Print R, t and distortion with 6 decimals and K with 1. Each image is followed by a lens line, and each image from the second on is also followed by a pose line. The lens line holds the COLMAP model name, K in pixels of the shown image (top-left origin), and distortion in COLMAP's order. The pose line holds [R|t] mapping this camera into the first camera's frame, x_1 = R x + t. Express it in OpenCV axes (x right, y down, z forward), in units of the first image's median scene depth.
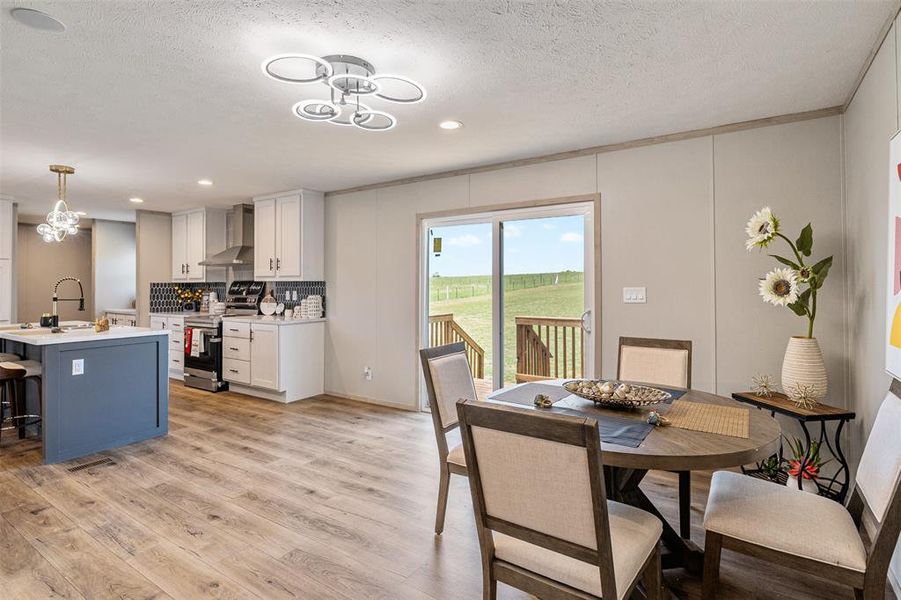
lens RADIAL K [[452.8, 0, 447.8], [0, 452.8, 278.5], [0, 0, 1]] dist [-0.018409, 0.004721]
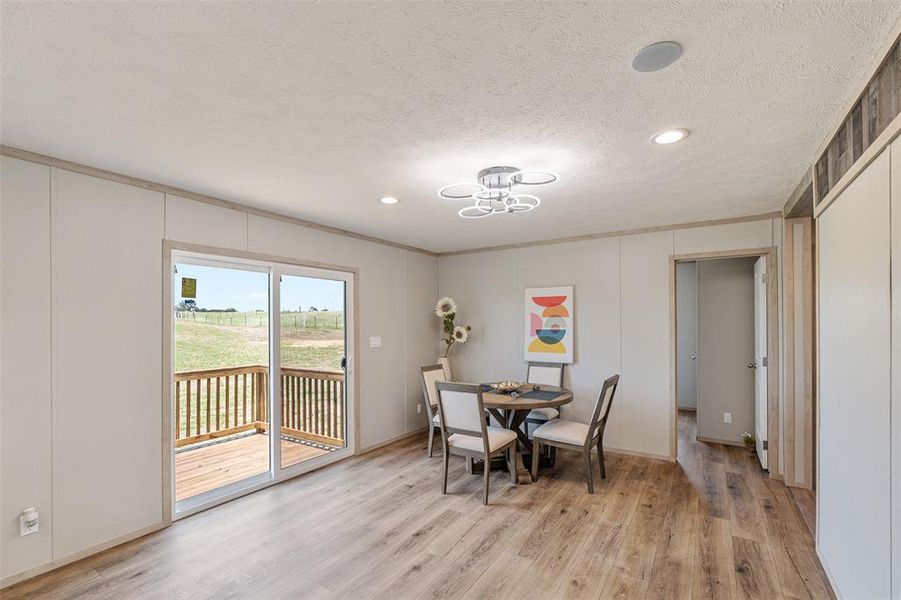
lens RADIAL K [[393.7, 0, 454.4], [0, 393.7, 328.1], [0, 0, 1]] dist [-0.018508, 0.002276]
pose [[0.002704, -0.006652, 0.999974, -1.674179], [-0.000615, 0.999978, 0.006654, 0.003126], [-0.999996, -0.000633, 0.002700, 1.122004]]
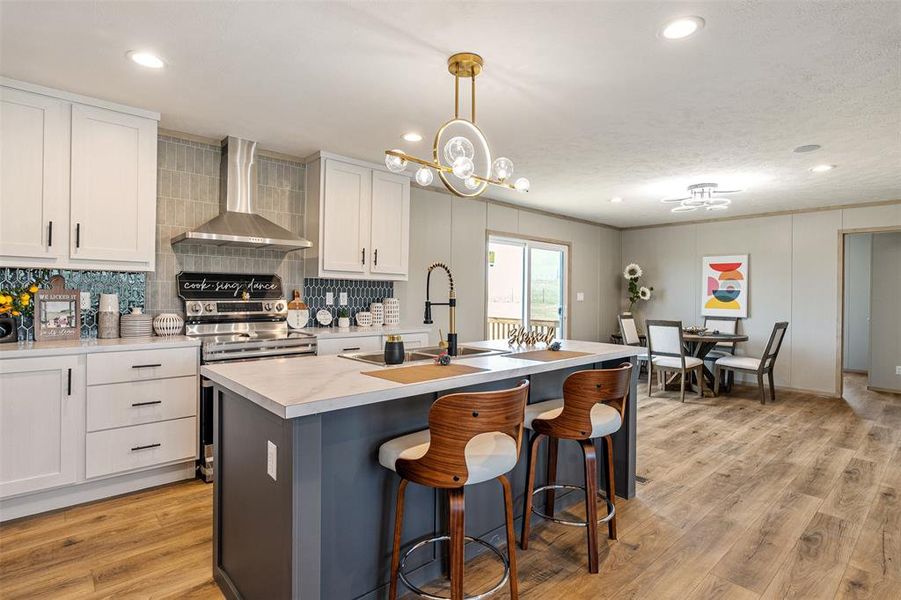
lens RADIAL K [[452.8, 0, 446.1], [0, 452.8, 295.9], [0, 0, 1]] dist [-0.018409, 0.004721]
pose [[0.269793, 0.006048, 0.962899, -2.026920], [-0.022274, 0.999752, -0.000039, 0.031352], [-0.962661, -0.021437, 0.269861, 1.253794]]
